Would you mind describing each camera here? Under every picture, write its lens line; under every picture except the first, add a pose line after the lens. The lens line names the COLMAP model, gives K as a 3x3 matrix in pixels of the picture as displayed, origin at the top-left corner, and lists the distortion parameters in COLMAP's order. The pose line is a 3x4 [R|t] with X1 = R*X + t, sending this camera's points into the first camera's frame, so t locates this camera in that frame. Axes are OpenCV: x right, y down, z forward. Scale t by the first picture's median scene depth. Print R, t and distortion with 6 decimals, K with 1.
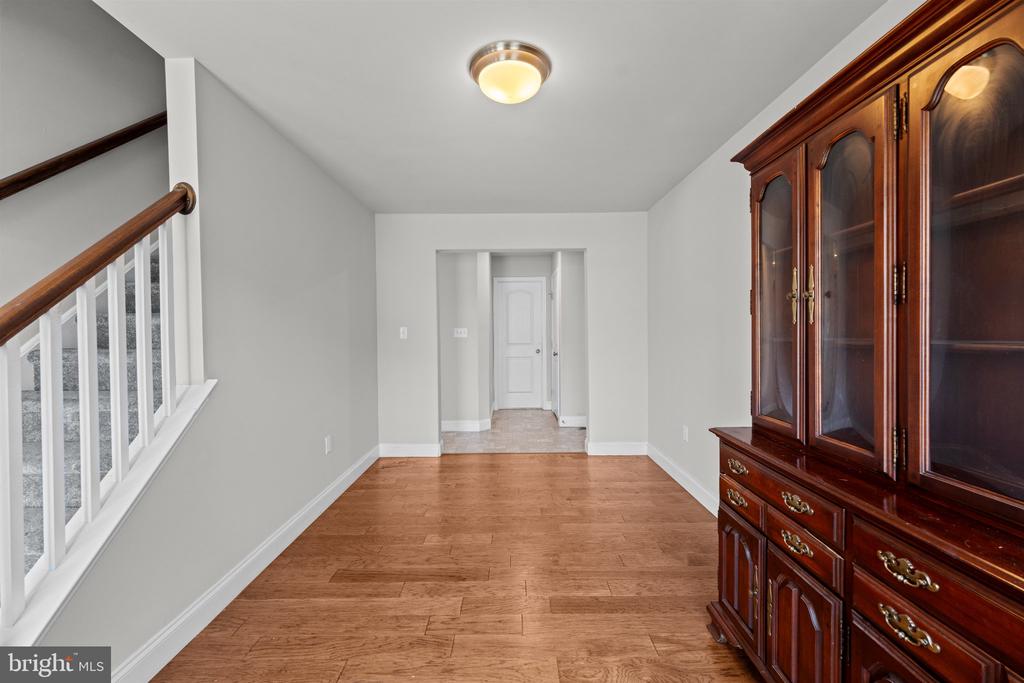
lens RADIAL K [[420.5, 0, 512.0], [0, 420.5, 341.5], [0, 0, 1]] dist [0.003157, 0.000265]
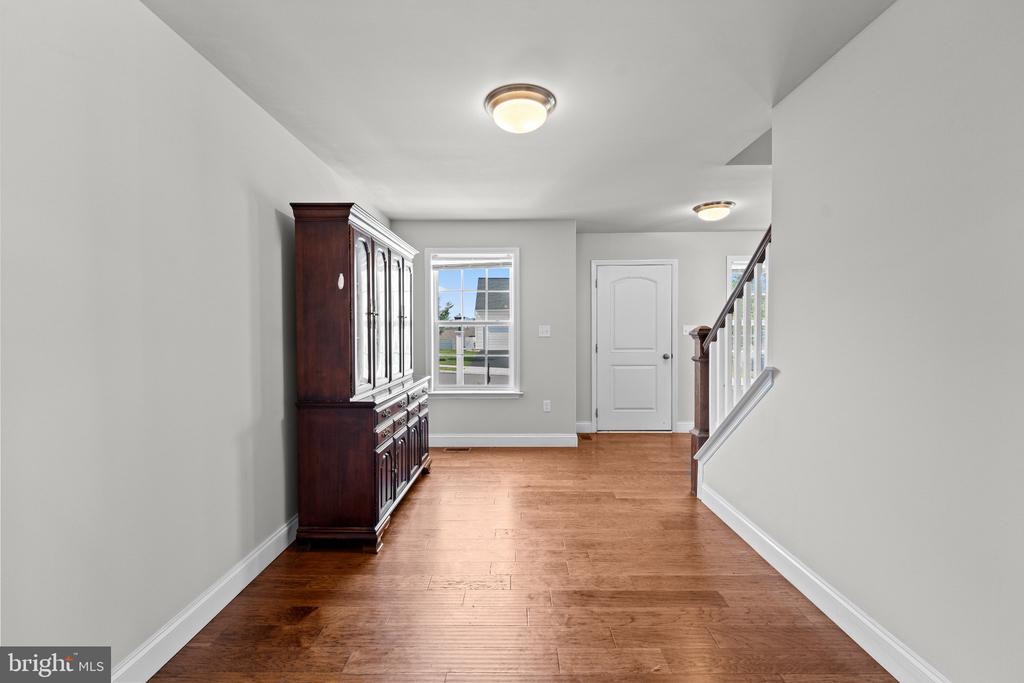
lens RADIAL K [[427.4, 0, 513.0], [0, 427.4, 337.0], [0, 0, 1]] dist [0.000219, -0.000239]
pose [[-0.999792, 0.014557, 0.014292, 0.004244], [0.015025, 0.999337, 0.033173, -0.041505], [-0.013800, 0.033381, -0.999347, 2.001150]]
